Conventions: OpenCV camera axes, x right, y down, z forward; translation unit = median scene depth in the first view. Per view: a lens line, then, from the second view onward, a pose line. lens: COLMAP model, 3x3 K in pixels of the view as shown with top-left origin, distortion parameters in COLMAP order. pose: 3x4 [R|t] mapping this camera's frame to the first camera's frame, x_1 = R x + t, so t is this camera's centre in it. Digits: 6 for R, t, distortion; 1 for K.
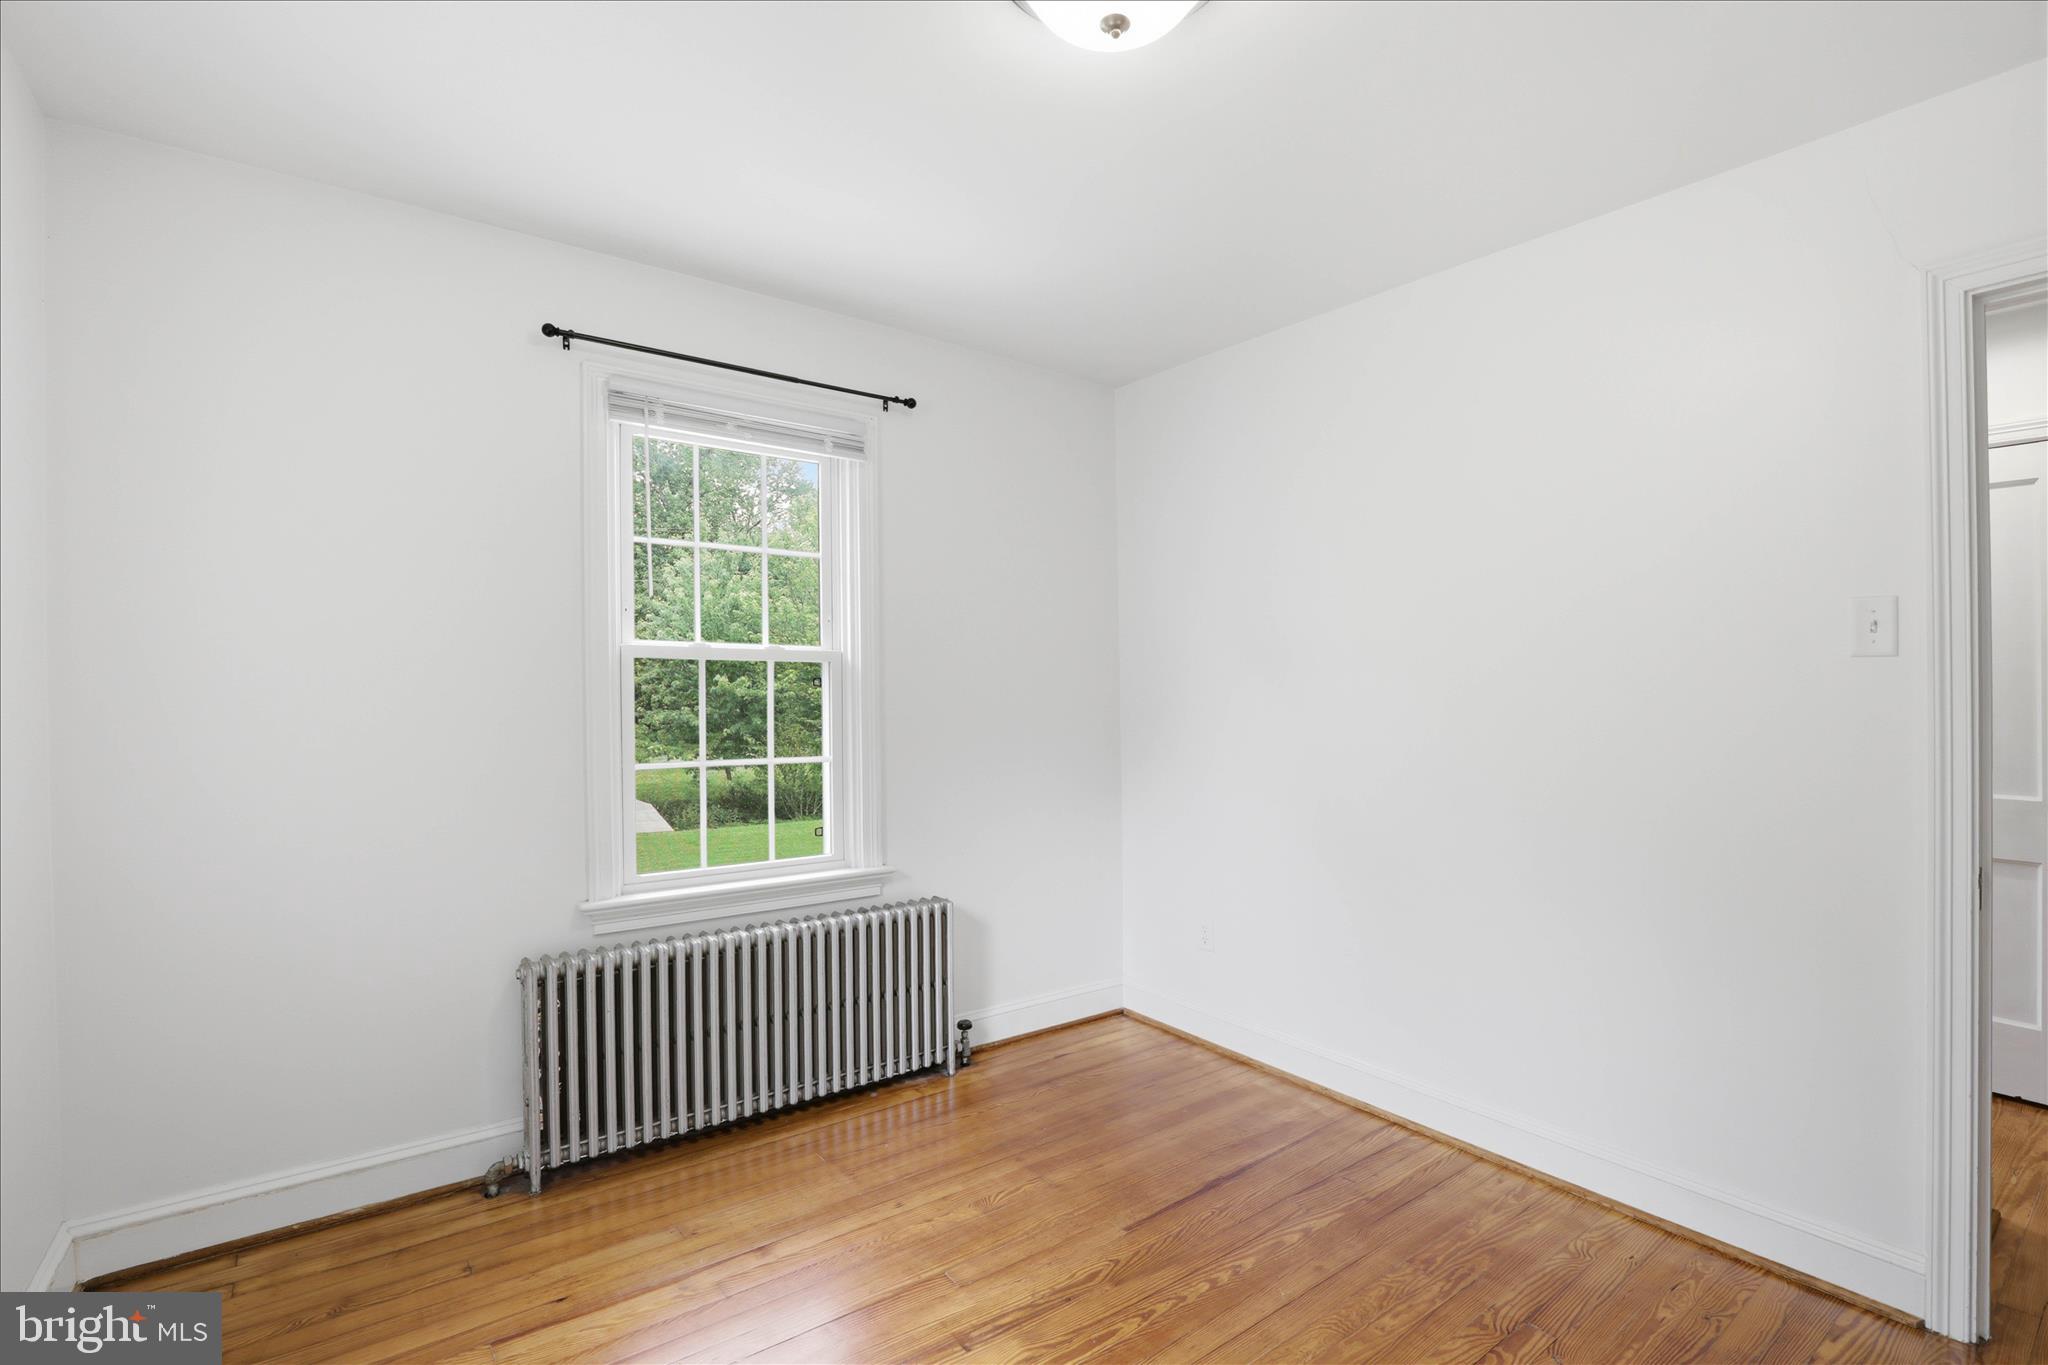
lens RADIAL K [[949.4, 0, 1038.0], [0, 949.4, 681.1], [0, 0, 1]] dist [-0.027181, 0.001188]
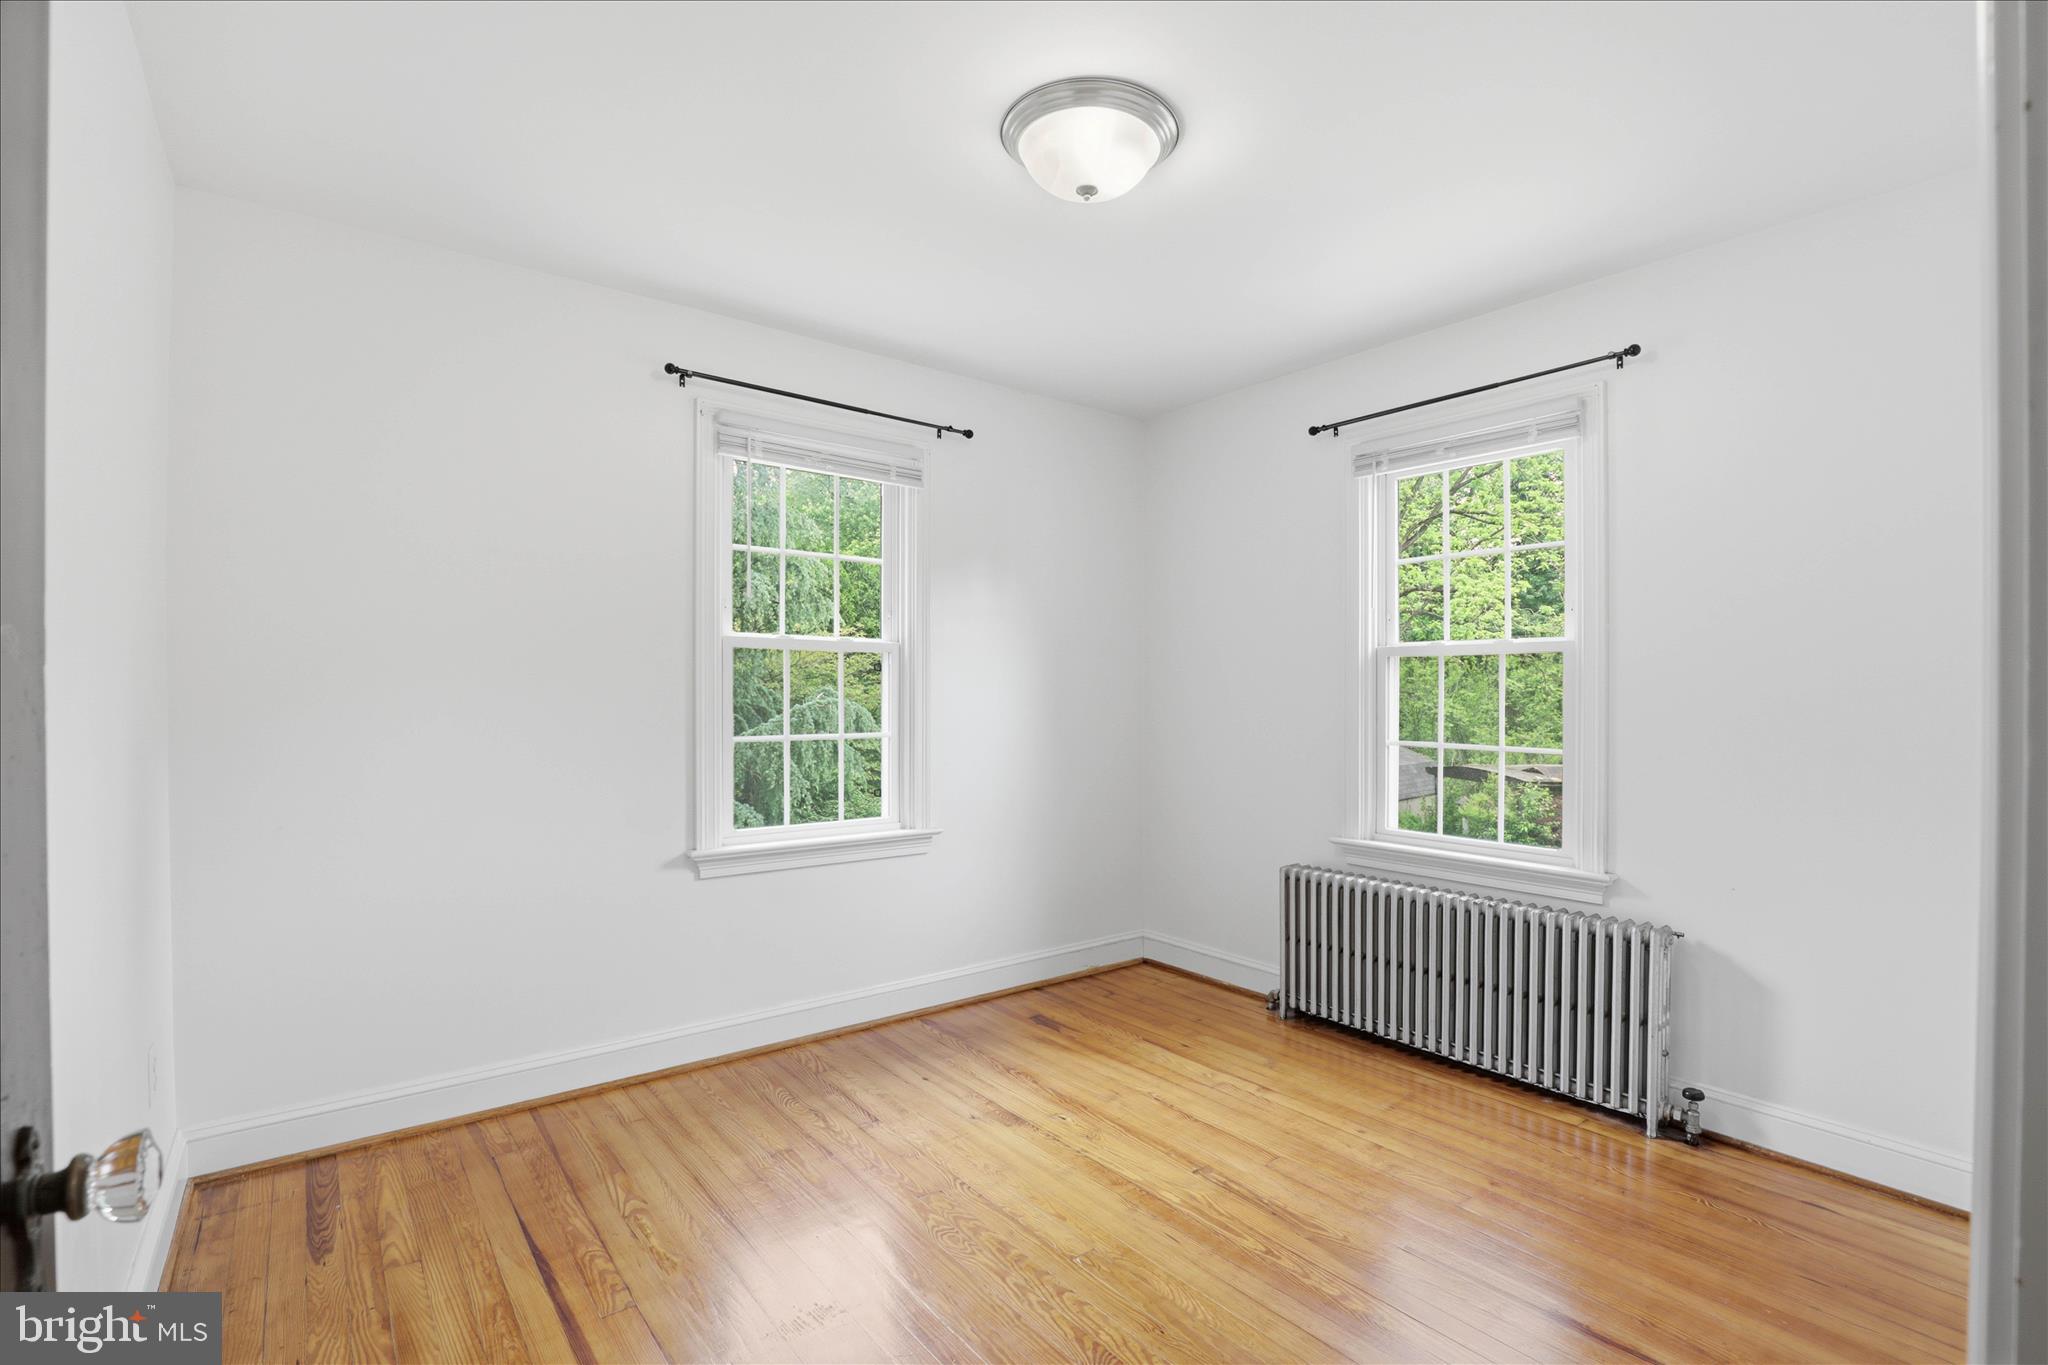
lens RADIAL K [[939.9, 0, 1030.2], [0, 939.9, 704.7], [0, 0, 1]] dist [-0.029086, 0.001483]
pose [[0.008301, 0.005938, -0.999948, 0.865142], [0.000462, 0.999982, 0.005942, 0.033534], [0.999965, -0.000511, 0.008299, 0.531836]]
